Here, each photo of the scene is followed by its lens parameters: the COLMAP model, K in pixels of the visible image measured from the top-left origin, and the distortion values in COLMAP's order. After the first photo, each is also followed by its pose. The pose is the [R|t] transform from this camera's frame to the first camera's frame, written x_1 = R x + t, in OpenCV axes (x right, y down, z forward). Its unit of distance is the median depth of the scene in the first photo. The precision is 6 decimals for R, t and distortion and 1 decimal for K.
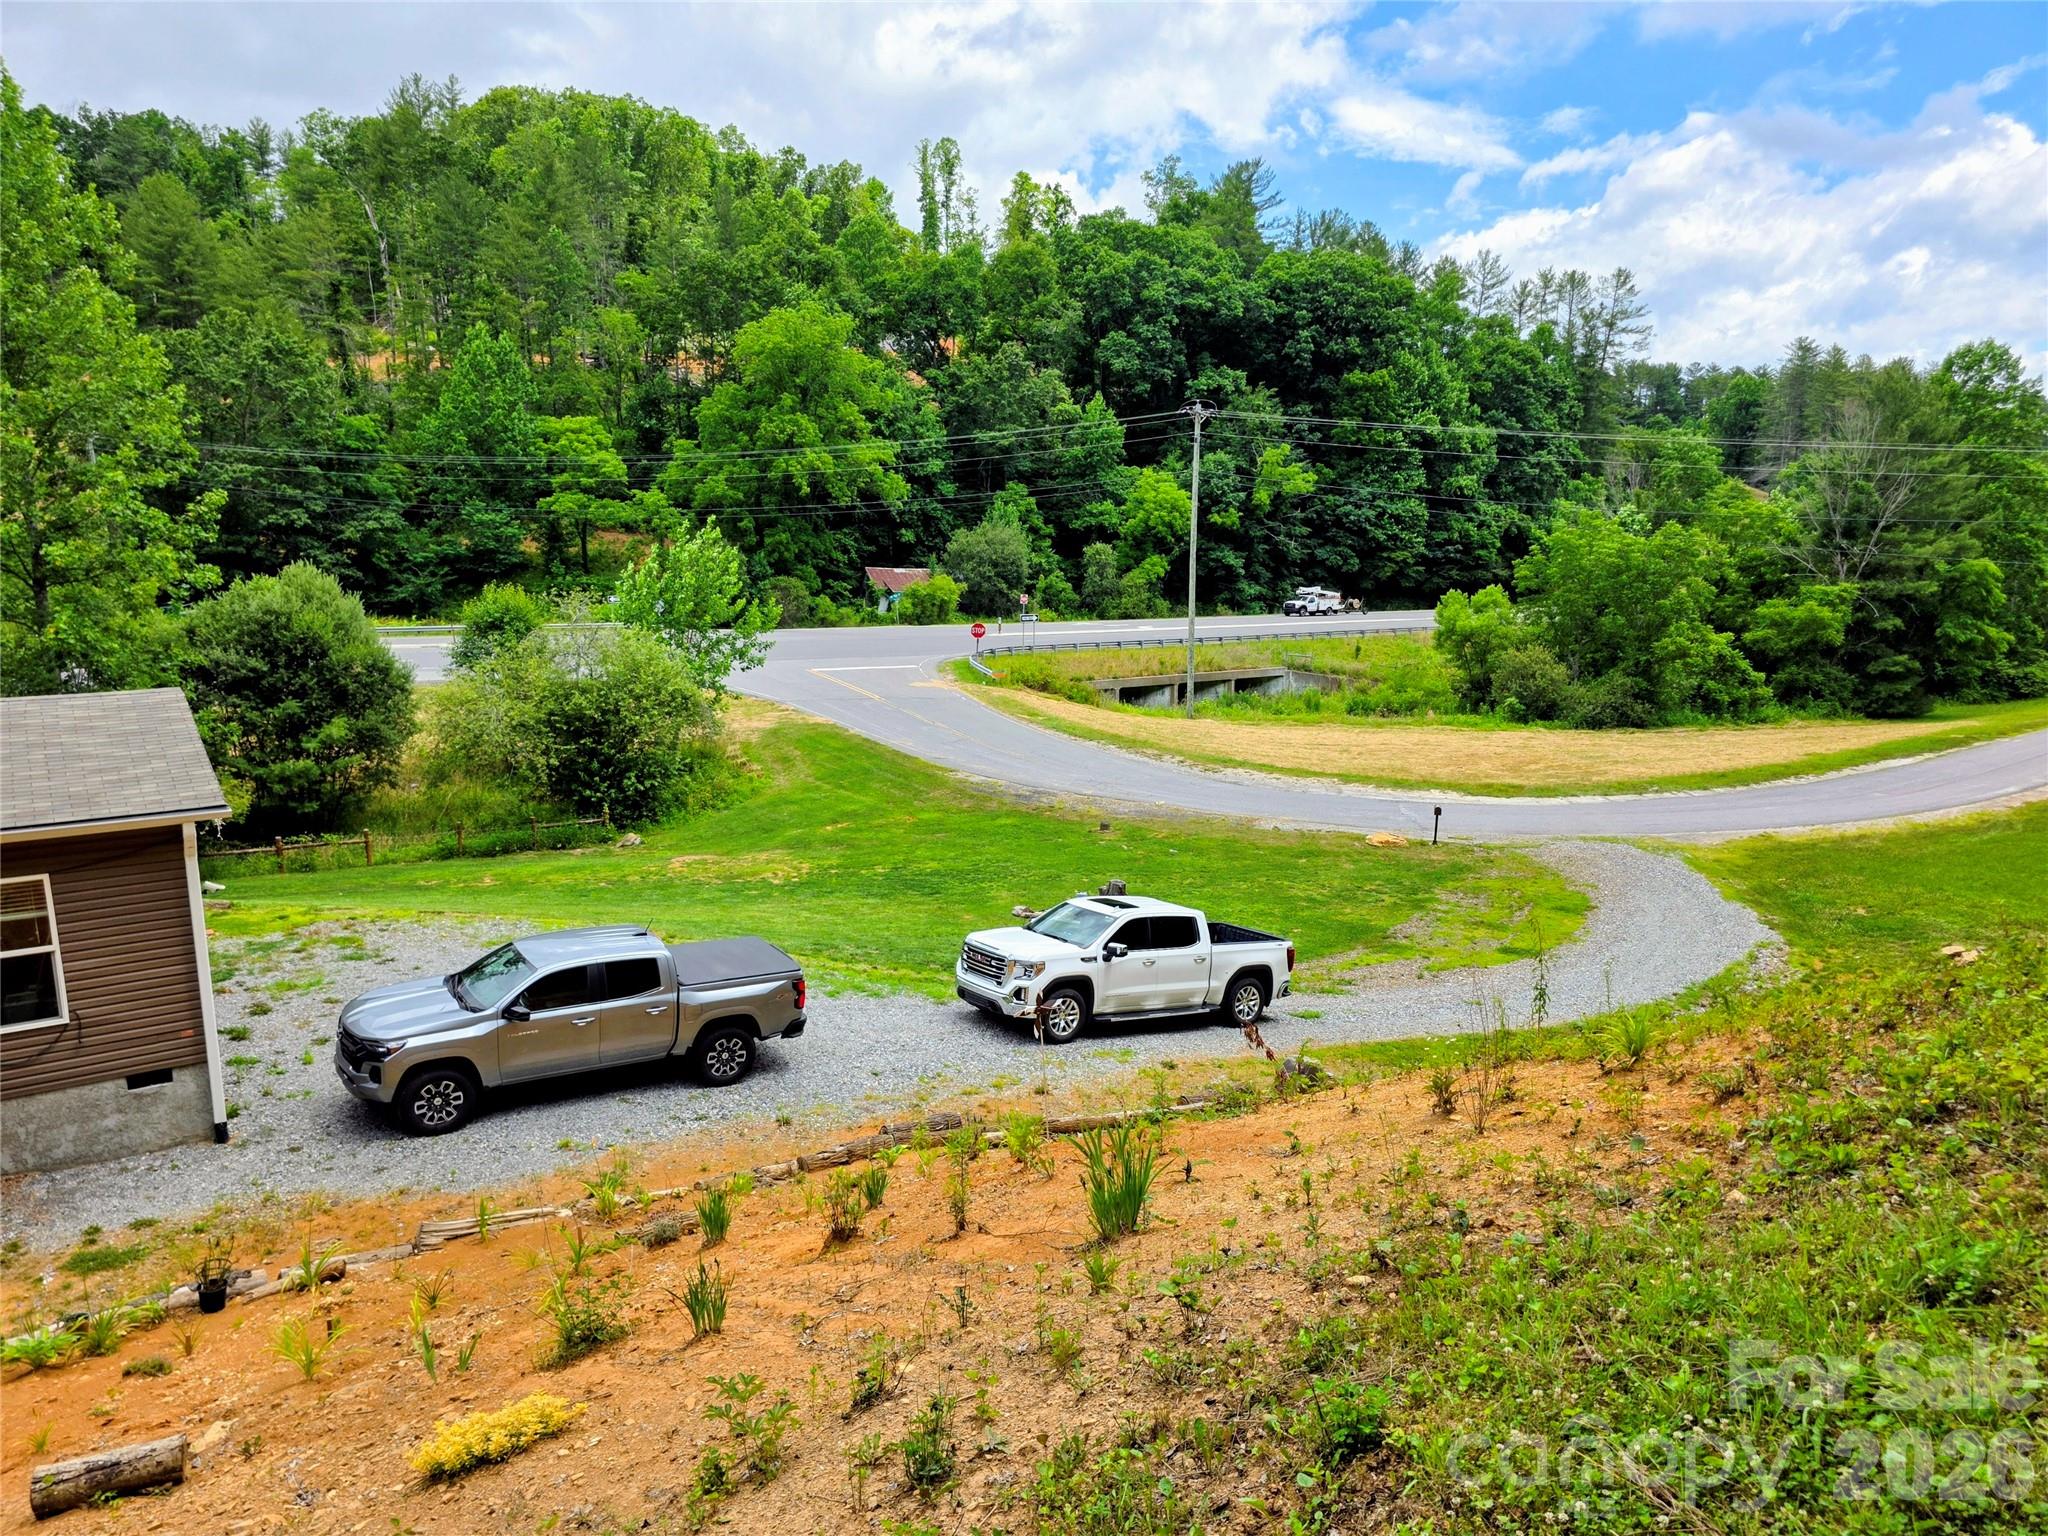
lens RADIAL K [[1409.5, 0, 1040.5], [0, 1409.5, 785.8], [0, 0, 1]] dist [0.059013, -0.044811]
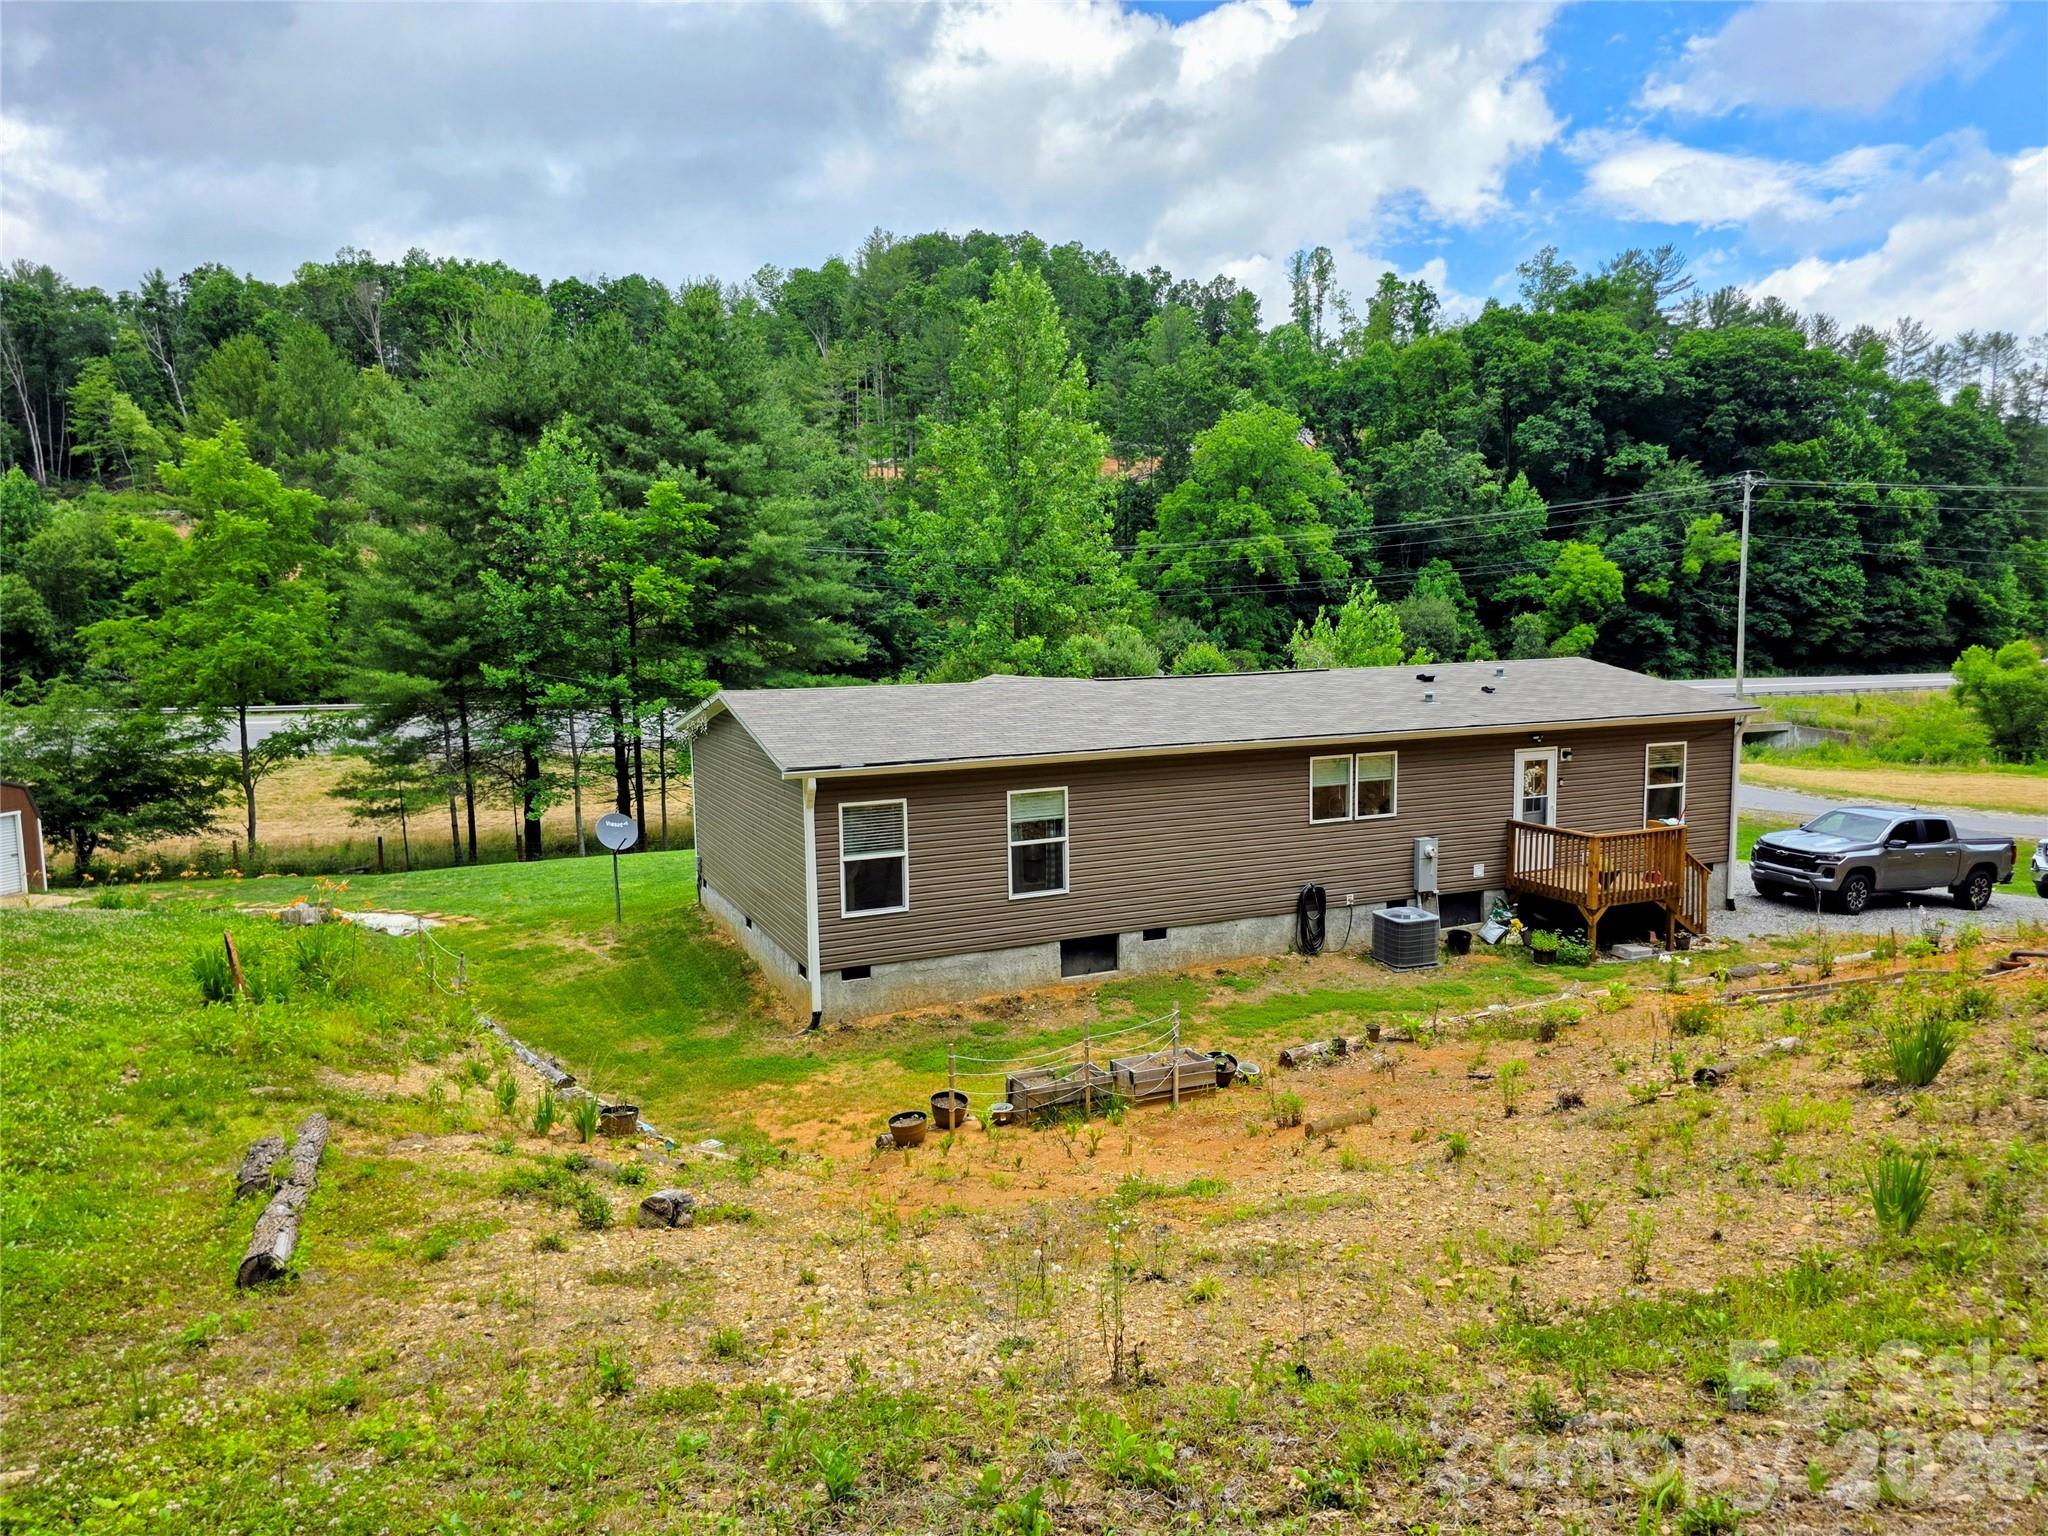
lens RADIAL K [[1409.5, 0, 1023.7], [0, 1409.5, 760.5], [0, 0, 1]] dist [0.059013, -0.044811]
pose [[0.979922, 0.002587, -0.199367, -0.786634], [-0.018266, 0.996876, -0.076841, 0.162332], [0.198545, 0.078939, 0.976908, -0.615707]]
